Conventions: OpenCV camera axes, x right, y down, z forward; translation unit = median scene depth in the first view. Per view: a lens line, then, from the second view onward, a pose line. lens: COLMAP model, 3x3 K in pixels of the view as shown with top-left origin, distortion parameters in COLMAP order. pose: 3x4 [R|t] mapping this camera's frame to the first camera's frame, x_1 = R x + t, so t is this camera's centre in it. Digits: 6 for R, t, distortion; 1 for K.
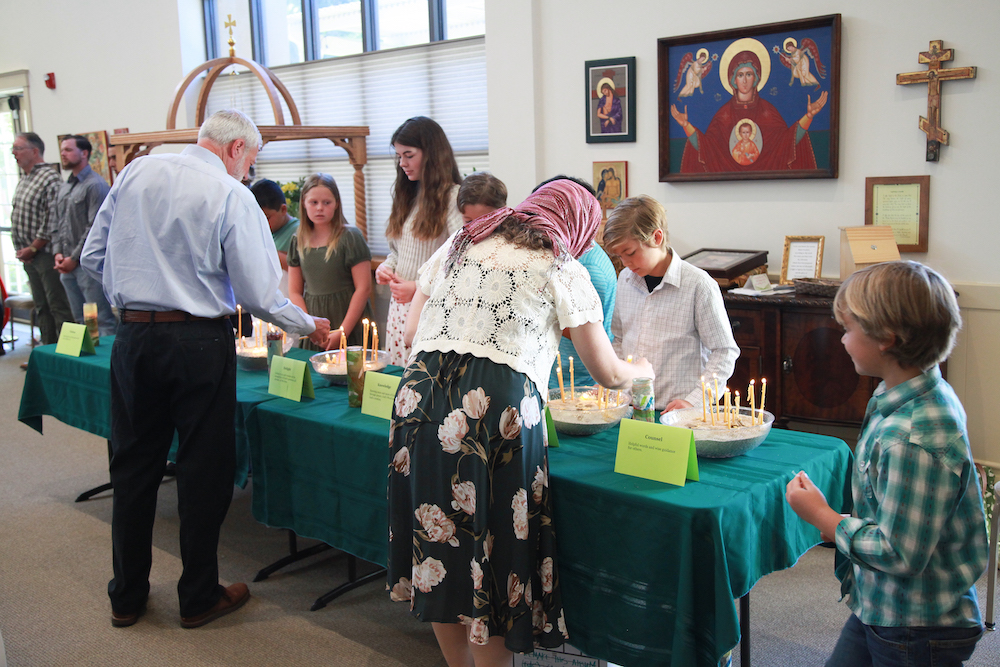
lens RADIAL K [[1040.7, 0, 487.3], [0, 1040.7, 313.5], [0, 0, 1]] dist [0.020583, 0.000000]
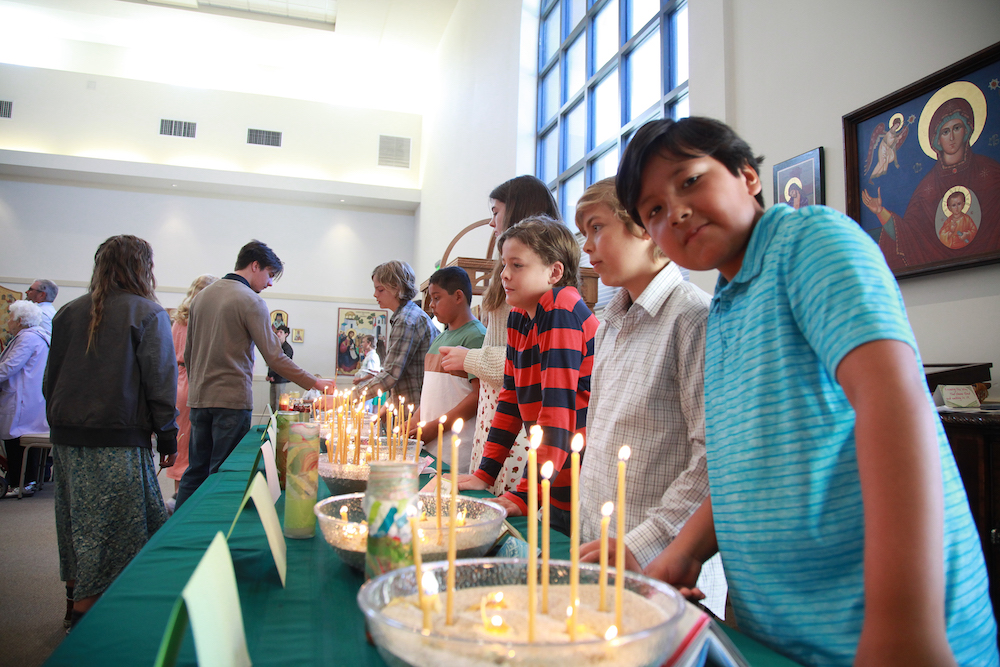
lens RADIAL K [[686.0, 0, 503.0], [0, 686.0, 317.6], [0, 0, 1]] dist [-0.059931, 0.008810]
pose [[0.872543, 0.012458, -0.488378, 0.194631], [-0.123412, 0.972873, -0.195674, 0.032552], [0.472692, 0.231006, 0.850411, 0.459547]]
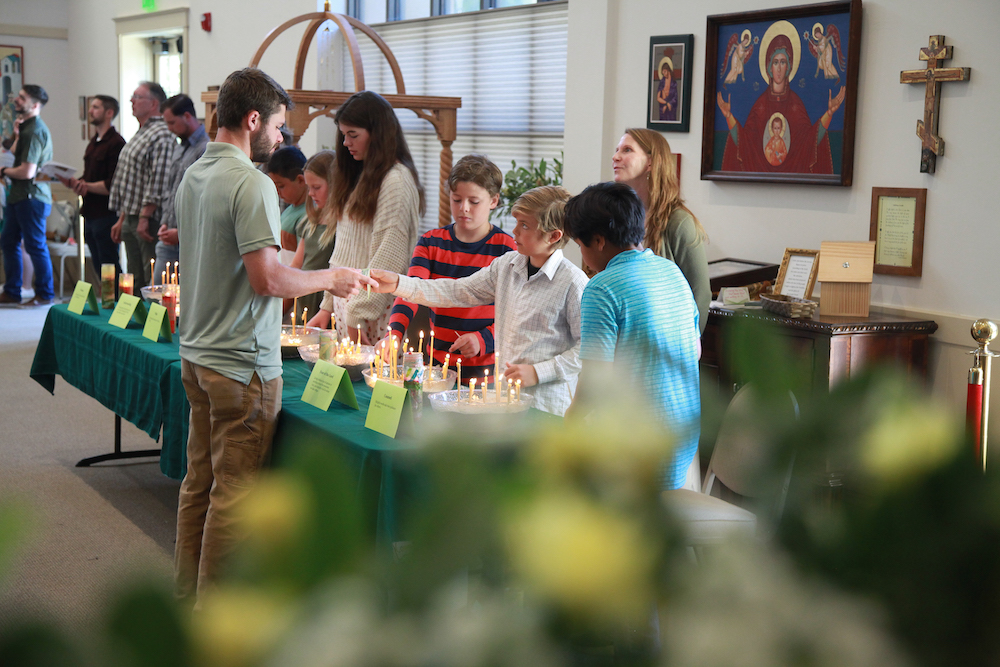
lens RADIAL K [[1568.9, 0, 496.2], [0, 1568.9, 333.0], [0, 0, 1]] dist [0.114889, 0.000000]
pose [[0.952557, 0.094663, -0.289263, 0.410372], [-0.100938, 0.994869, -0.006818, 0.028458], [0.287134, 0.035692, 0.957225, -0.314267]]
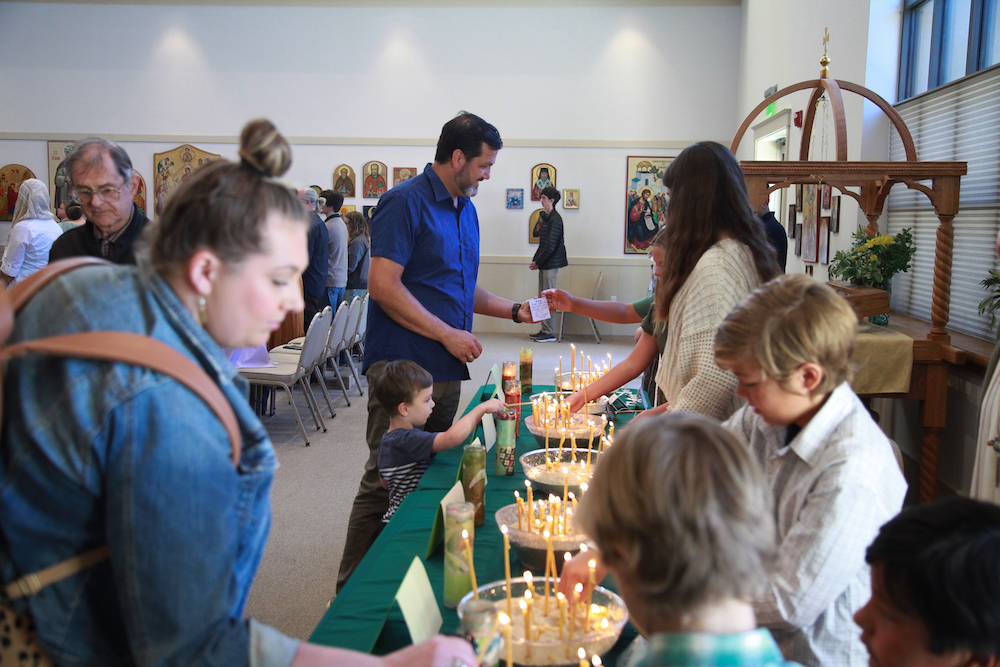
lens RADIAL K [[1040.7, 0, 495.8], [0, 1040.7, 335.1], [0, 0, 1]] dist [0.020583, 0.000000]
pose [[0.629453, 0.130177, -0.766057, 0.332272], [-0.148155, 0.987887, 0.046137, -0.059932], [0.762784, 0.084454, 0.641115, 0.382545]]
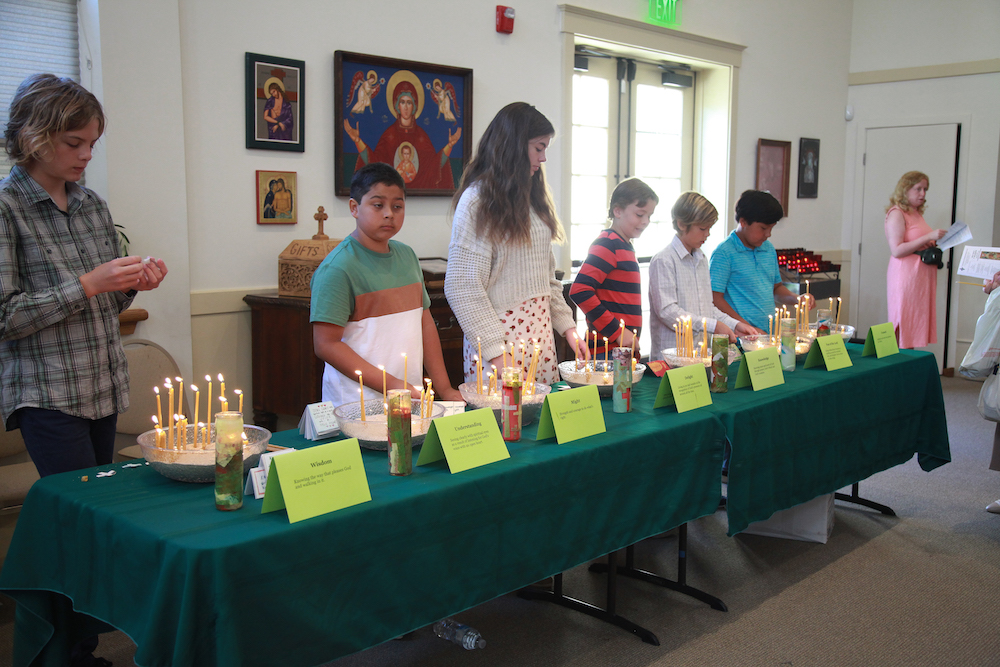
lens RADIAL K [[1040.7, 0, 499.7], [0, 1040.7, 326.3], [0, 0, 1]] dist [0.020583, 0.000000]
pose [[-0.030226, -0.080088, 0.996329, -0.860951], [0.137930, 0.986915, 0.083515, -0.068554], [-0.989981, 0.139948, -0.018784, 0.922050]]
